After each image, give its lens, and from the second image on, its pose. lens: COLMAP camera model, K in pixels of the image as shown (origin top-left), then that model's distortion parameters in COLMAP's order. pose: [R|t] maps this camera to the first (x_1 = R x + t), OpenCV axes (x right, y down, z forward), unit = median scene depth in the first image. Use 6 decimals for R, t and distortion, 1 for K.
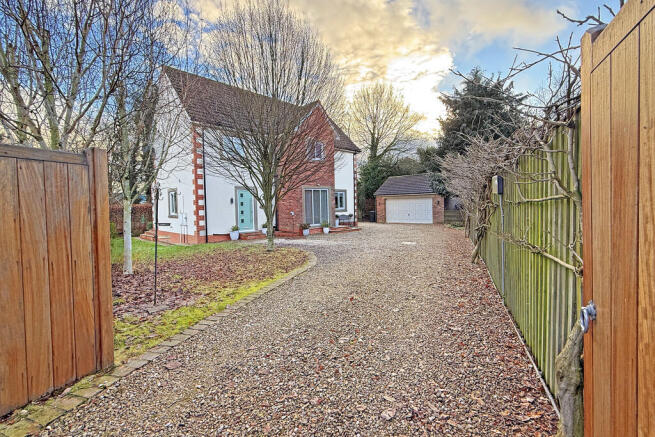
lens RADIAL K [[274.9, 0, 328.4], [0, 274.9, 217.4], [0, 0, 1]] dist [0.000024, -0.000001]
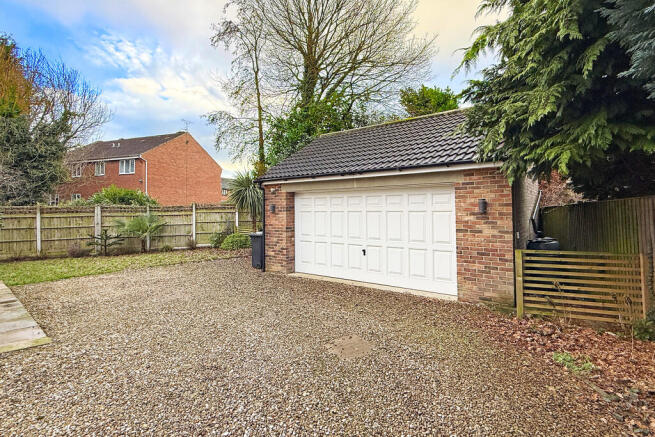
lens RADIAL K [[313.6, 0, 328.4], [0, 313.6, 214.9], [0, 0, 1]] dist [0.000774, -0.000006]
pose [[0.997216, 0.013746, 0.073290, 0.302575], [-0.011493, 0.999451, -0.031076, -0.046029], [-0.073677, 0.030147, 0.996826, 0.897307]]
